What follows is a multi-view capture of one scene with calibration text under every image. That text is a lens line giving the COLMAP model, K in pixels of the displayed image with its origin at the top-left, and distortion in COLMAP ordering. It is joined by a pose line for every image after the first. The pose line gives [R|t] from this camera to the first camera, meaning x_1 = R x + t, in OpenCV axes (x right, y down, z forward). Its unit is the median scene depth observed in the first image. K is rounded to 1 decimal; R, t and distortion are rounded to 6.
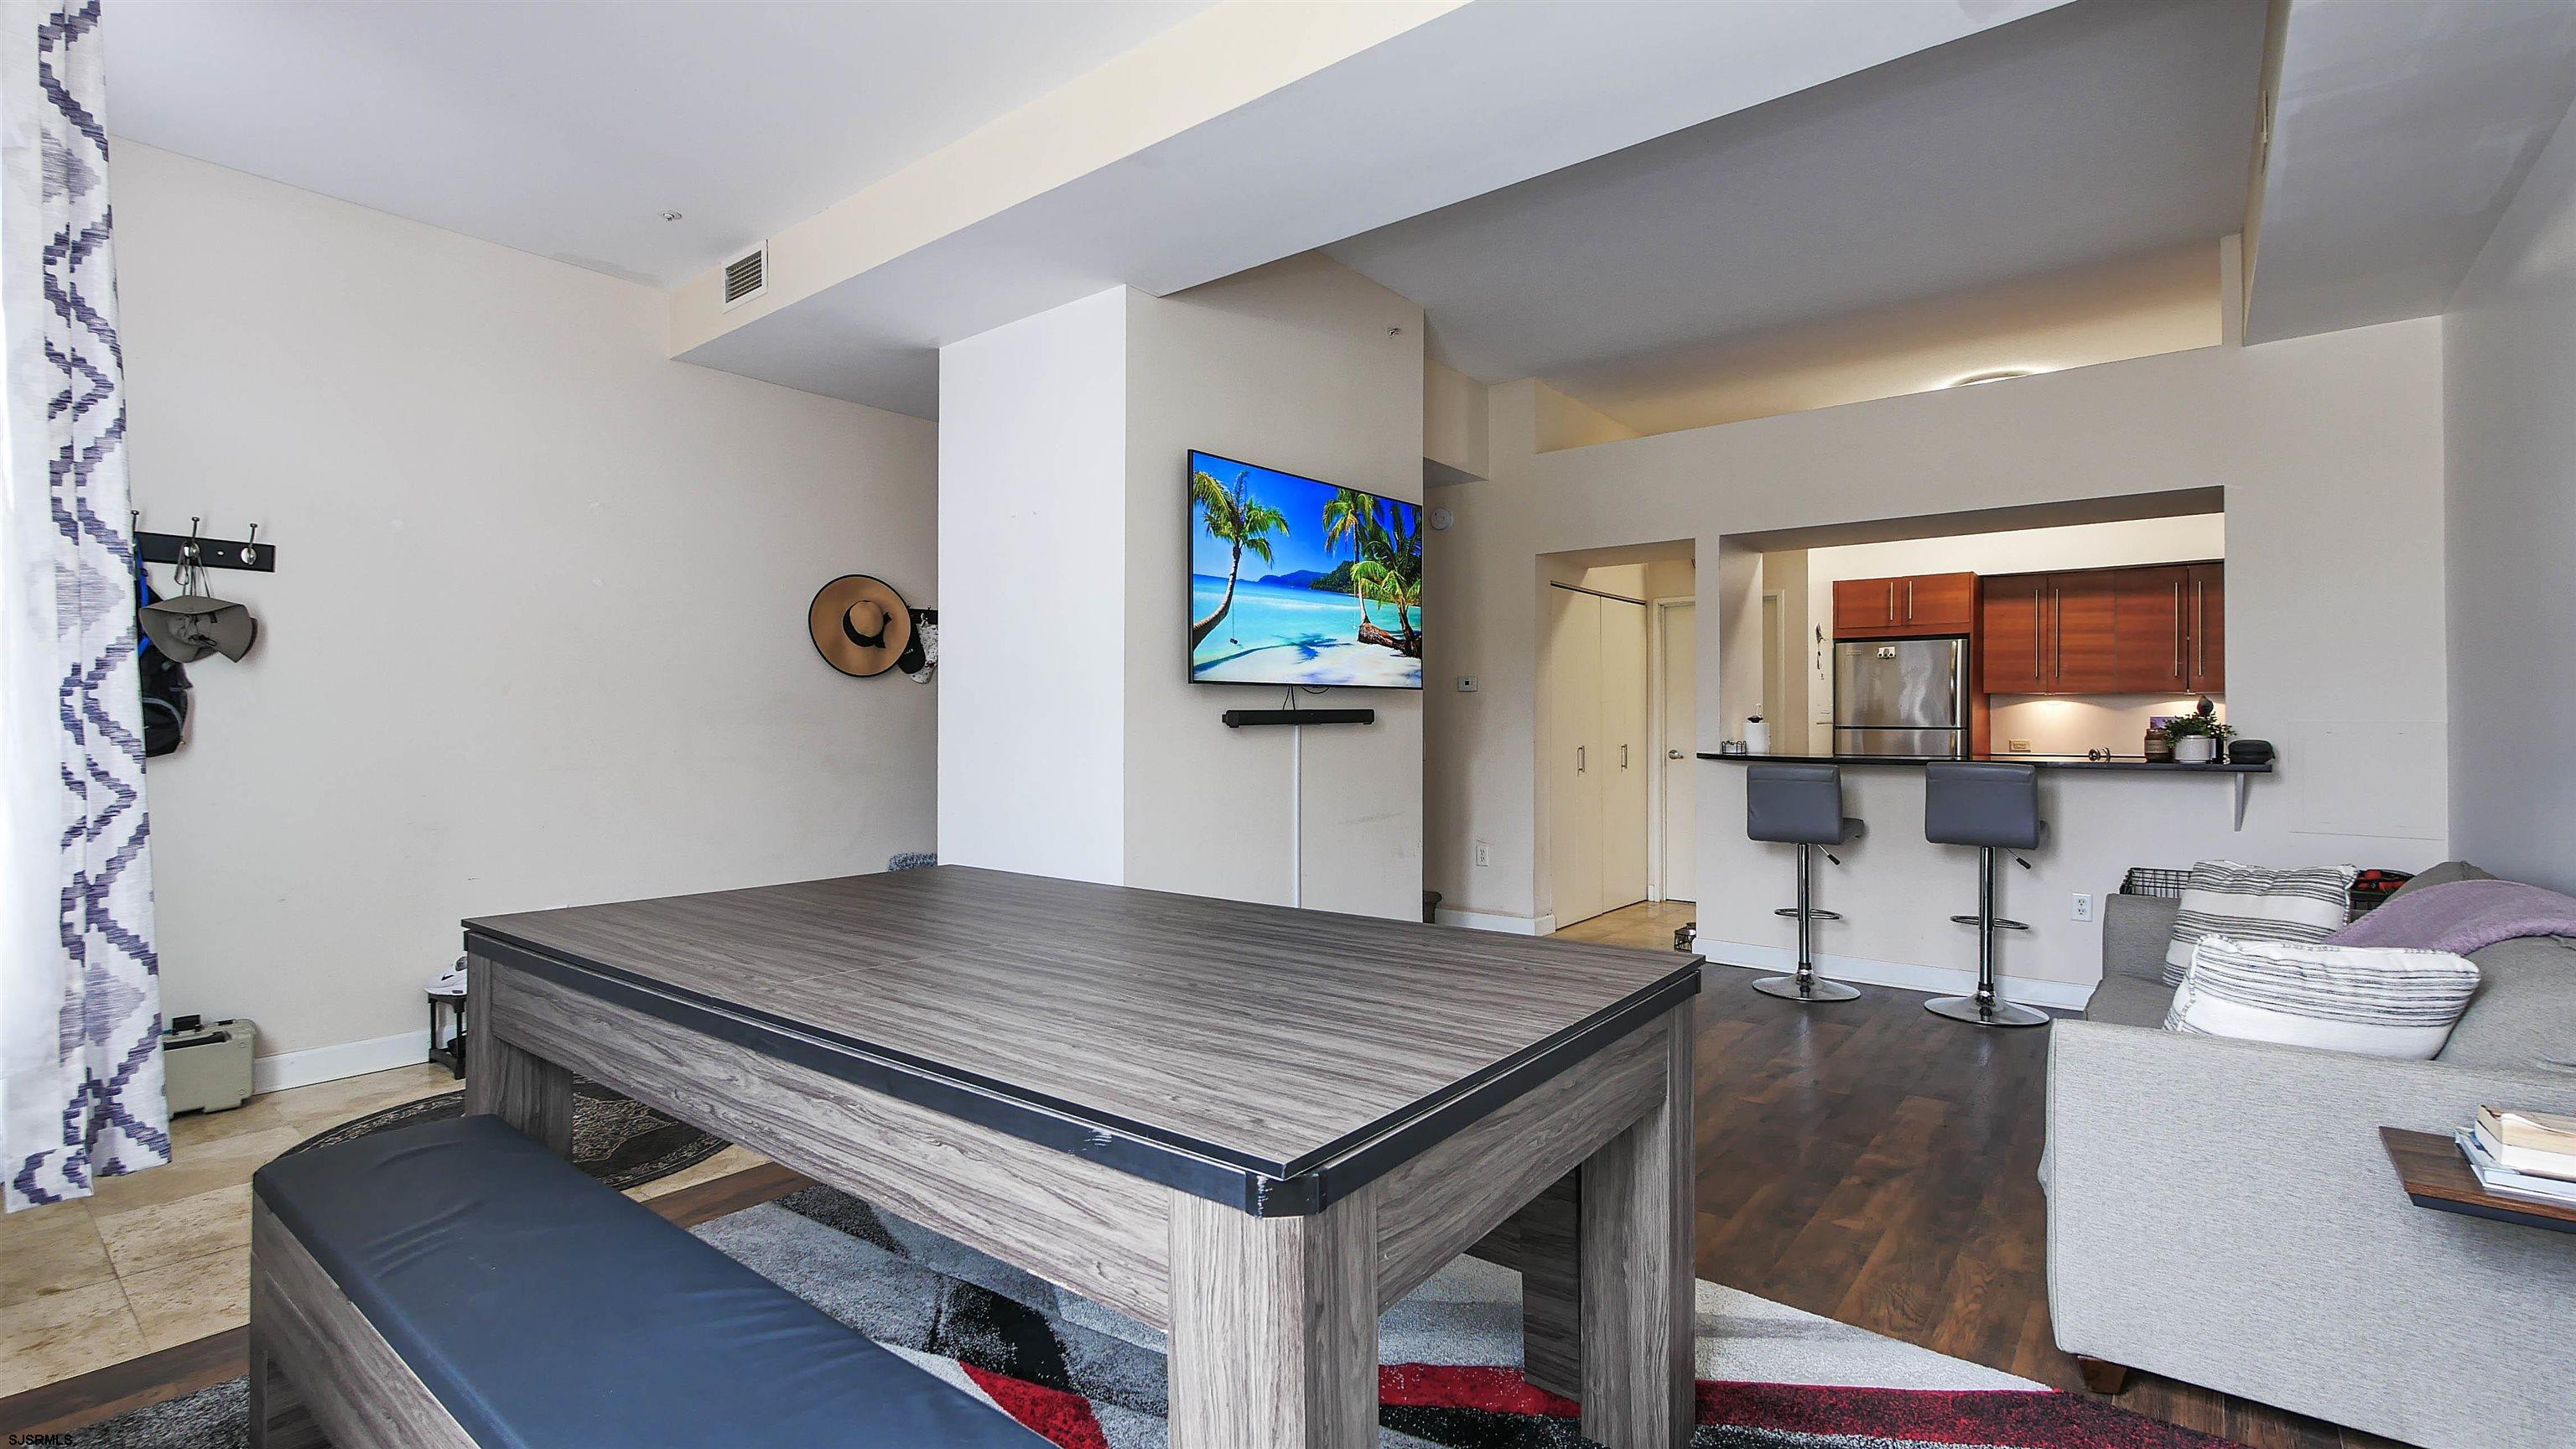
lens RADIAL K [[1139.8, 0, 1285.0], [0, 1139.8, 714.1], [0, 0, 1]] dist [-0.002101, 0.001015]
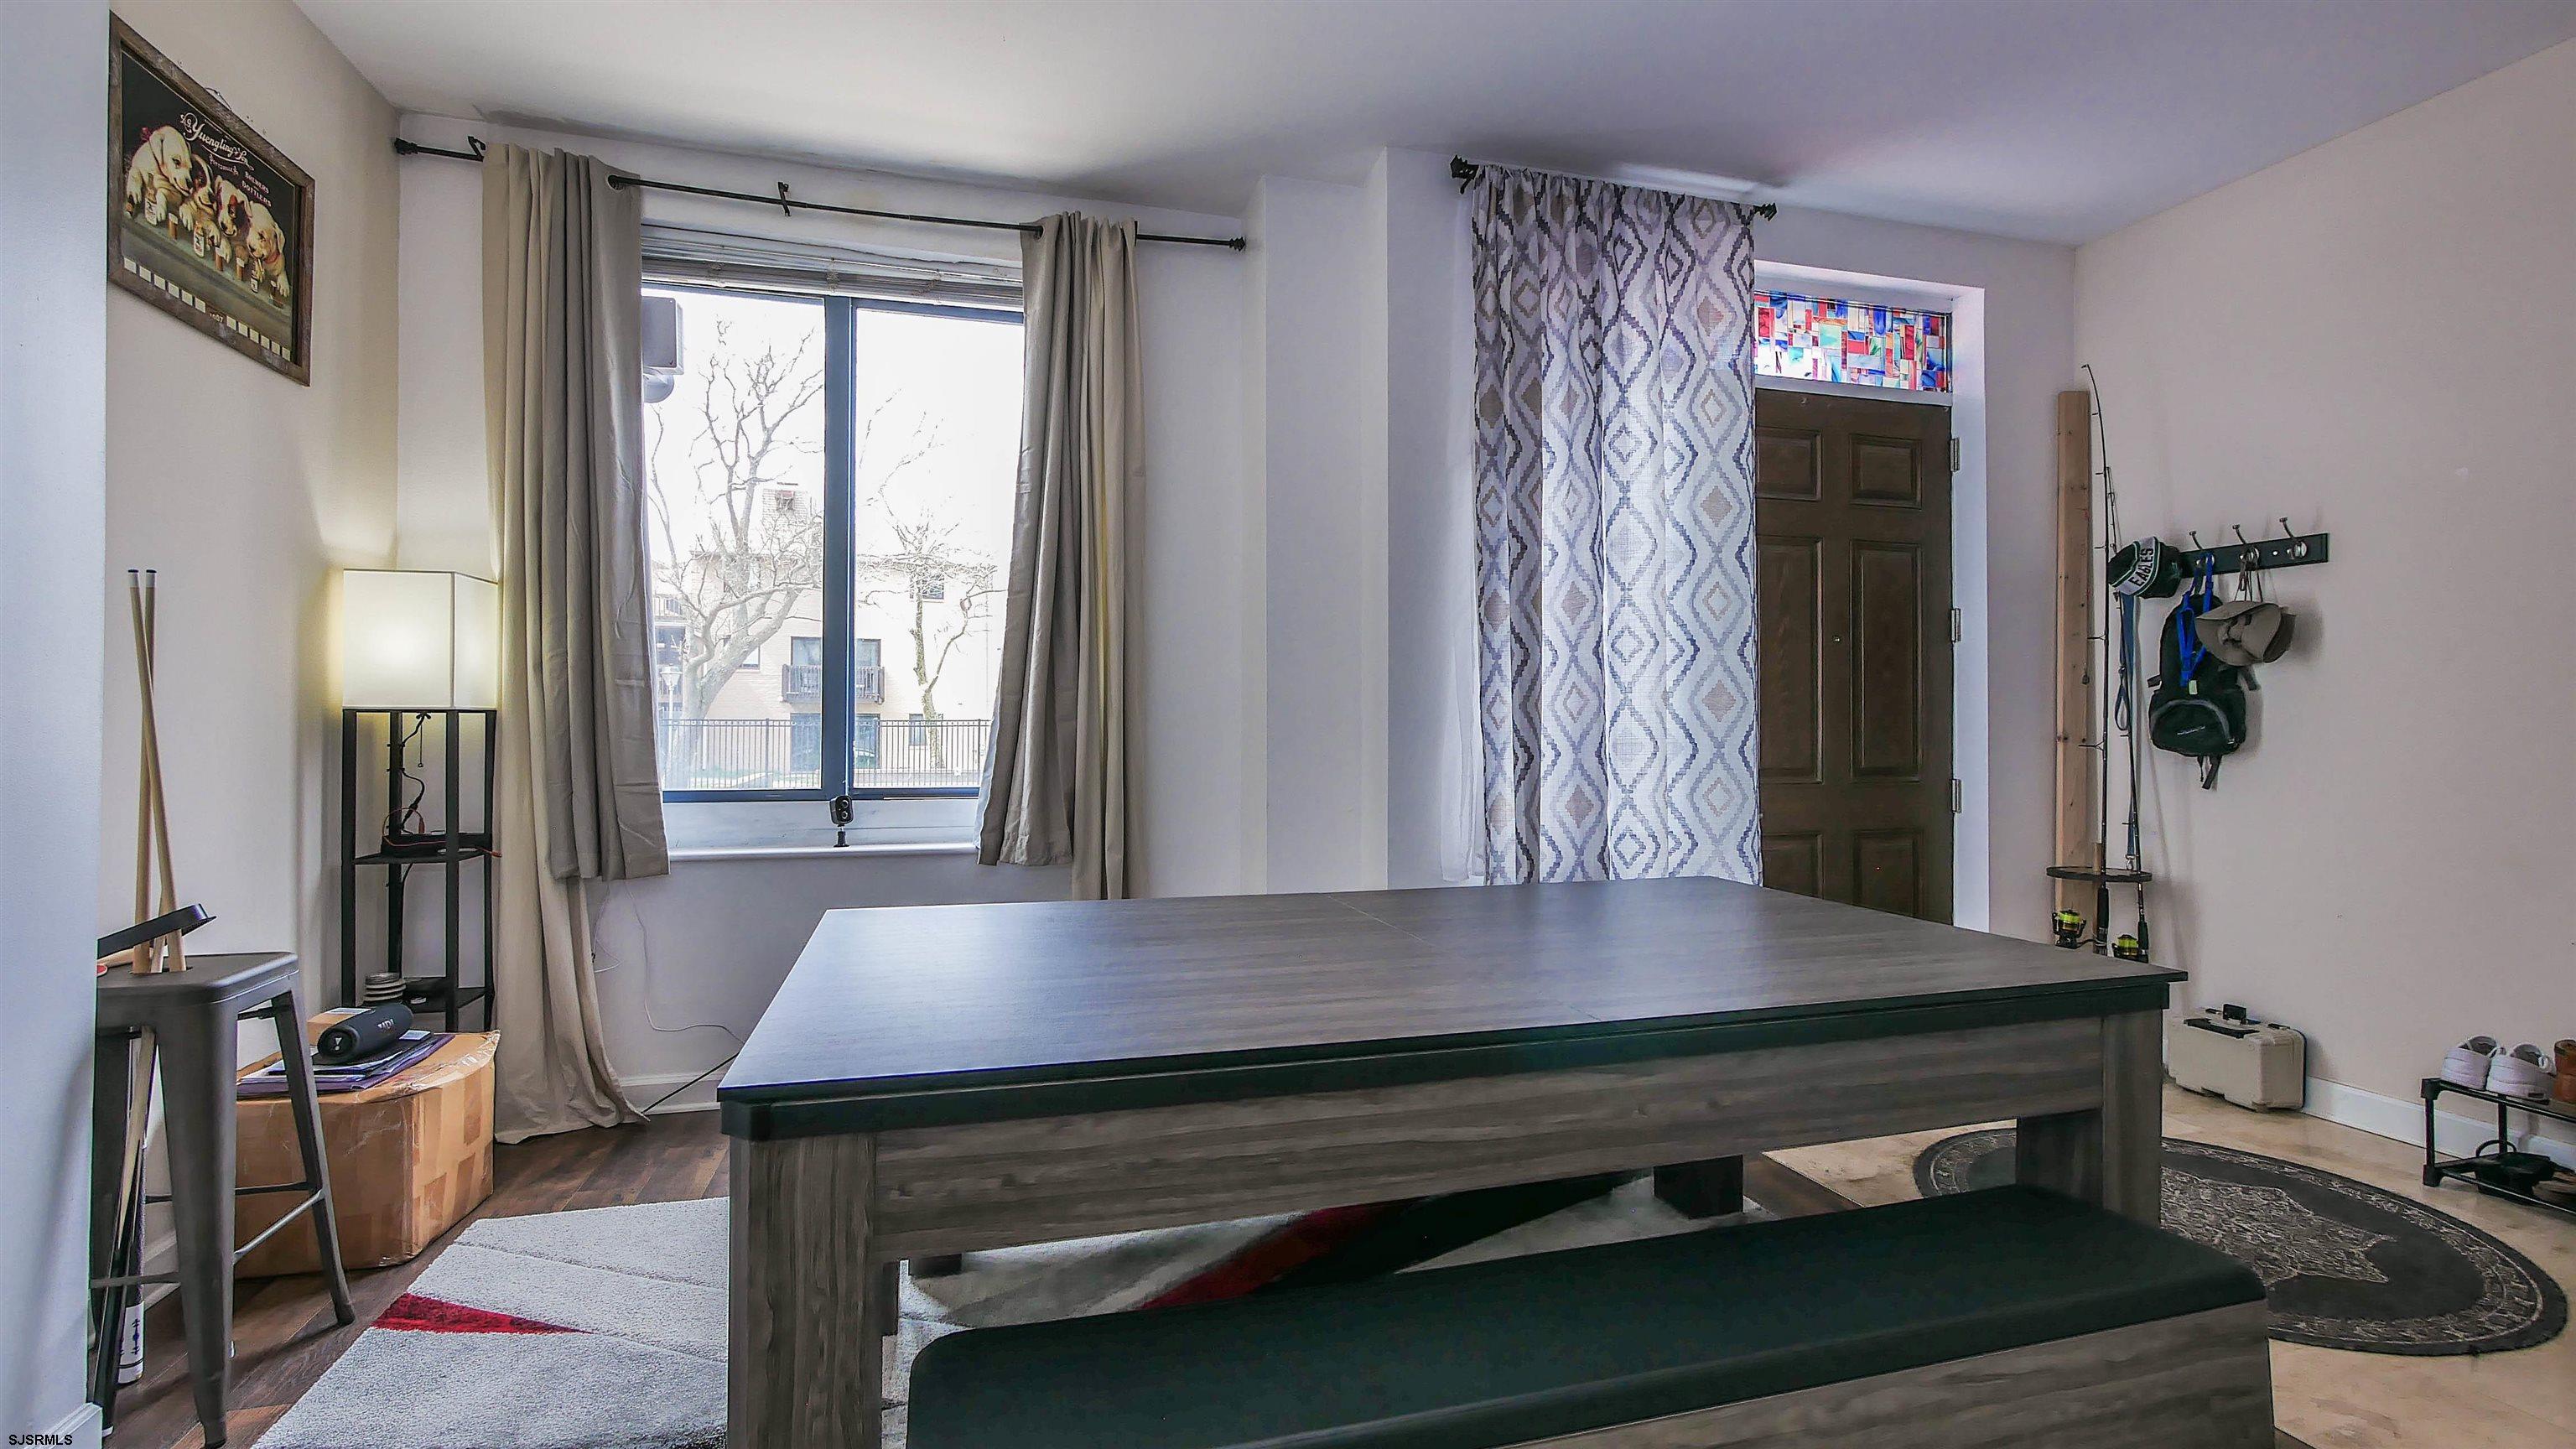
lens RADIAL K [[1139.8, 0, 1289.8], [0, 1139.8, 714.2], [0, 0, 1]] dist [-0.002101, 0.001015]
pose [[-0.579741, -0.010456, -0.814734, 0.270437], [0.004640, 0.999859, -0.016133, 0.007990], [0.814788, -0.013133, -0.579611, 0.630207]]
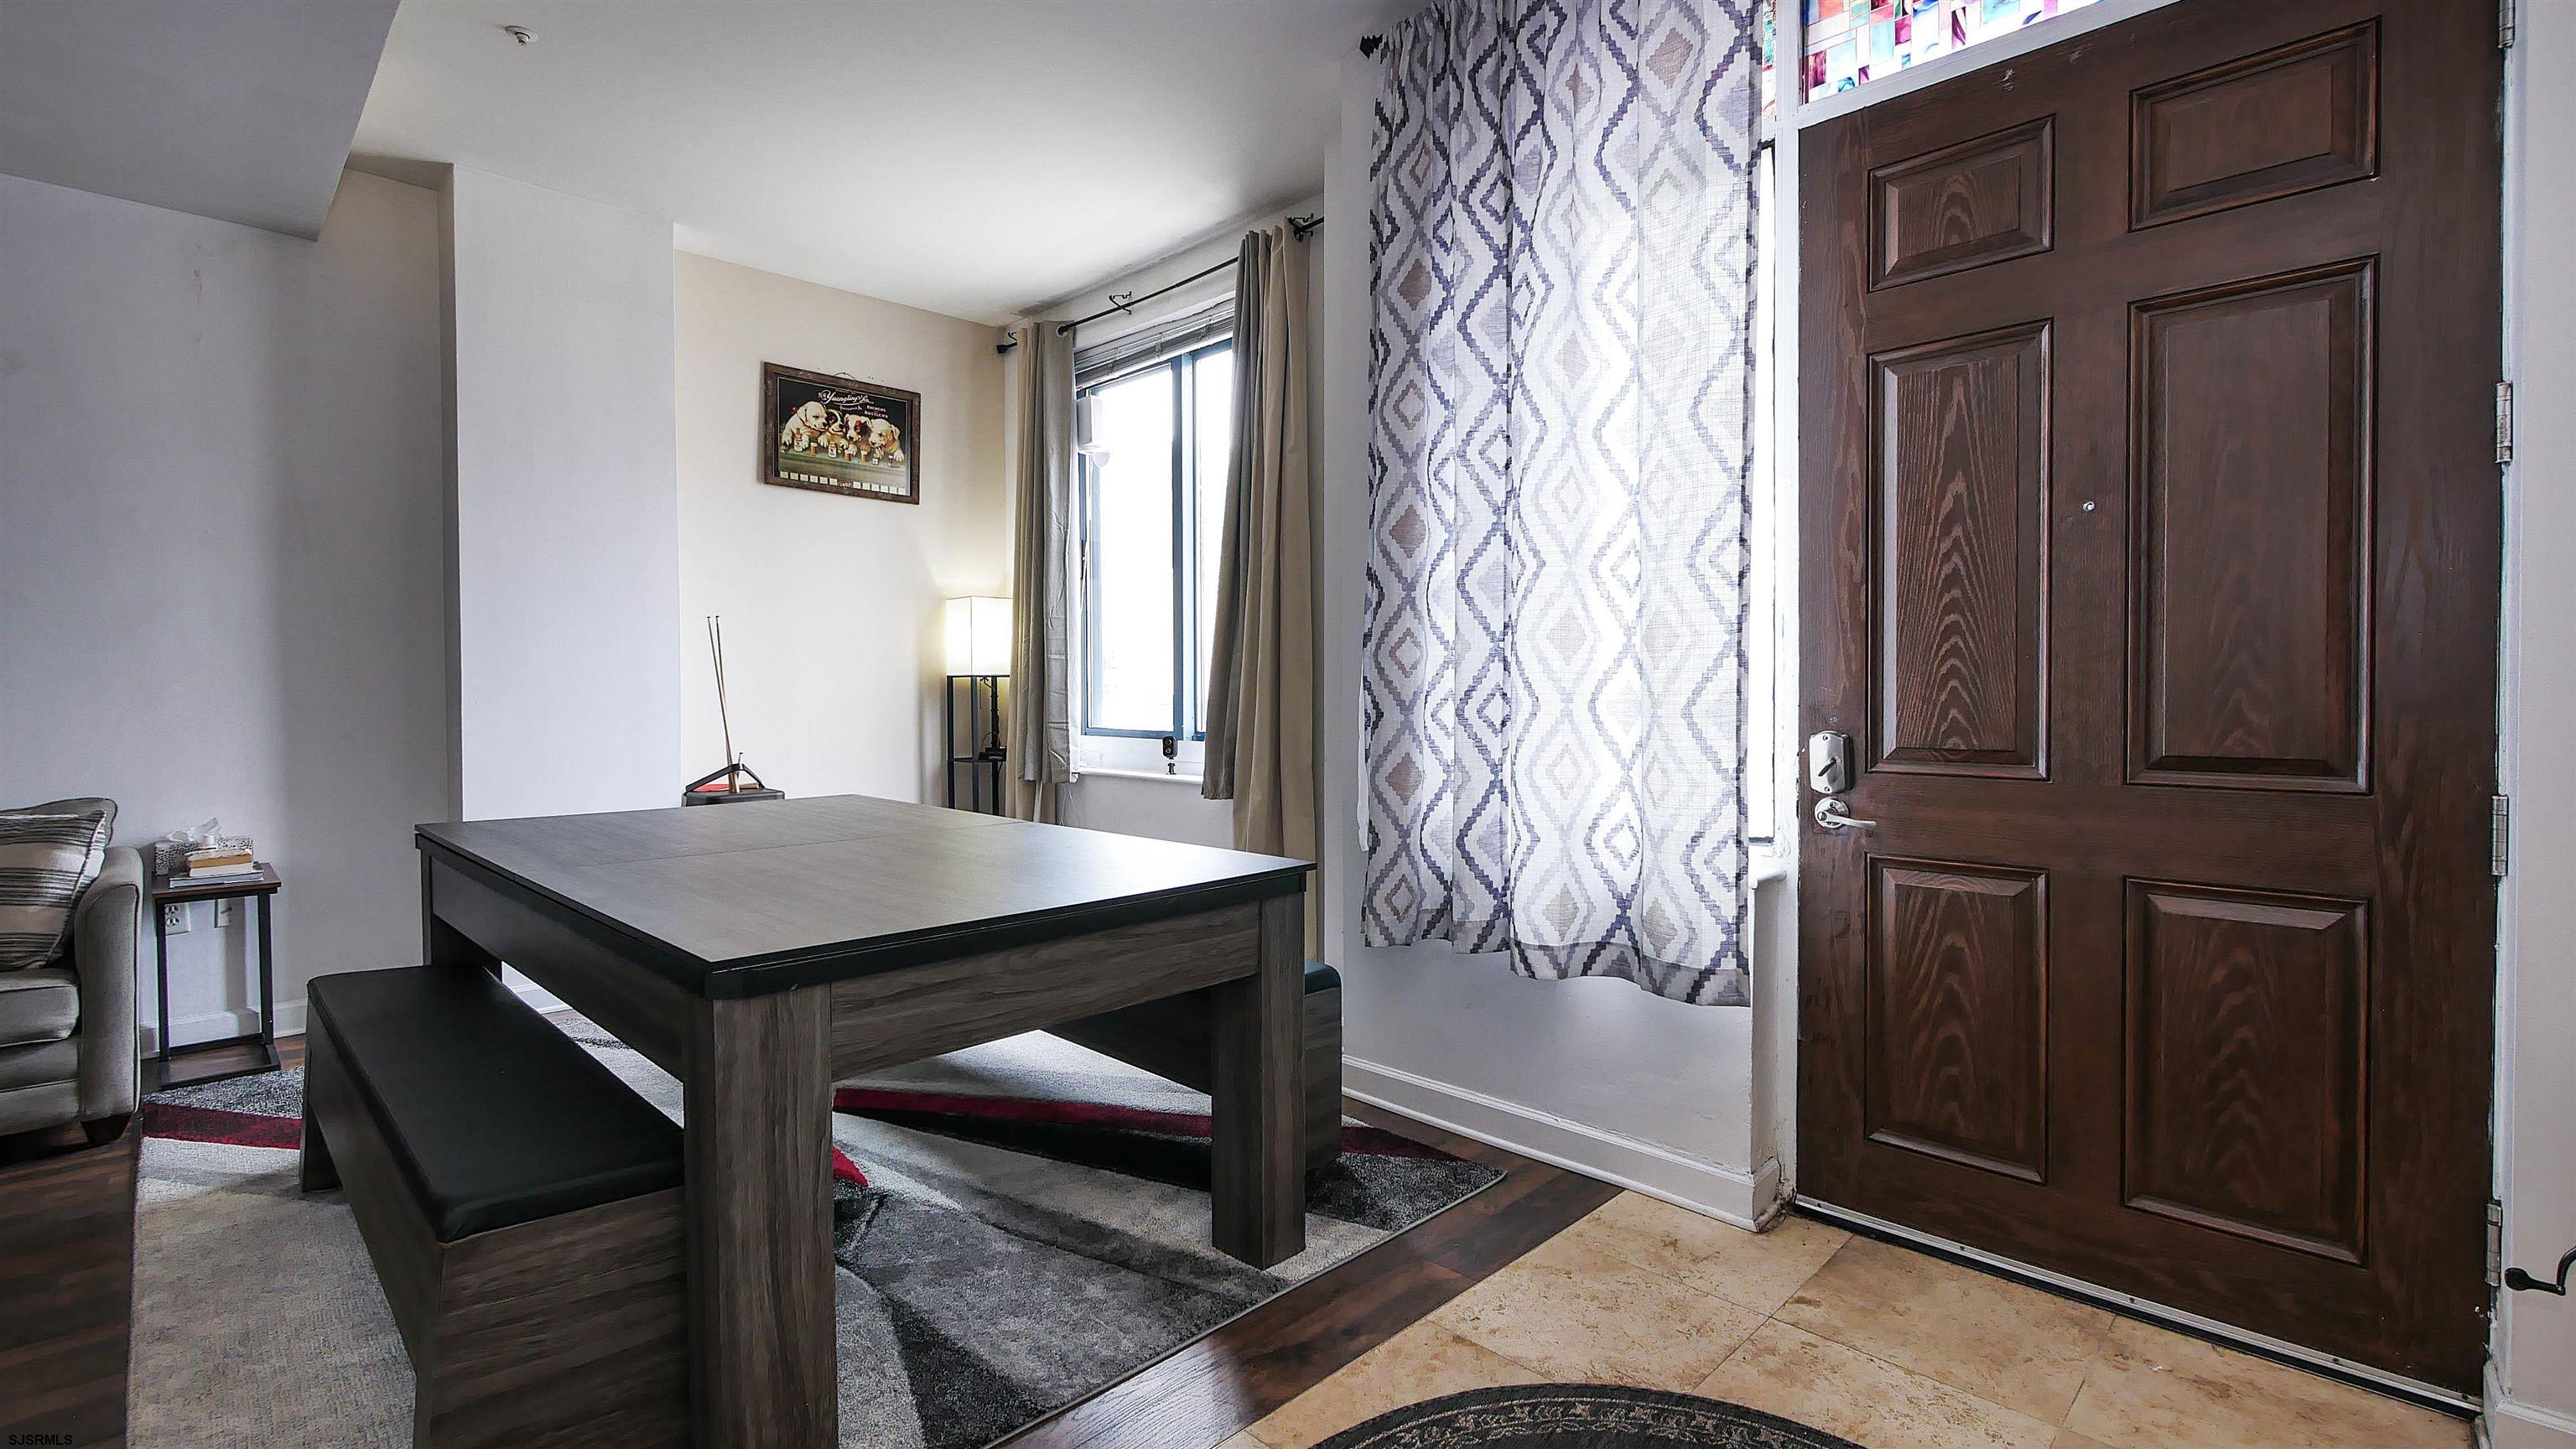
lens RADIAL K [[1139.8, 0, 1282.8], [0, 1139.8, 702.3], [0, 0, 1]] dist [-0.002101, 0.001015]
pose [[-0.993712, -0.001819, 0.111953, -0.376020], [-0.001584, 0.999996, 0.002183, 0.016108], [-0.111956, 0.001992, -0.993711, 0.934520]]
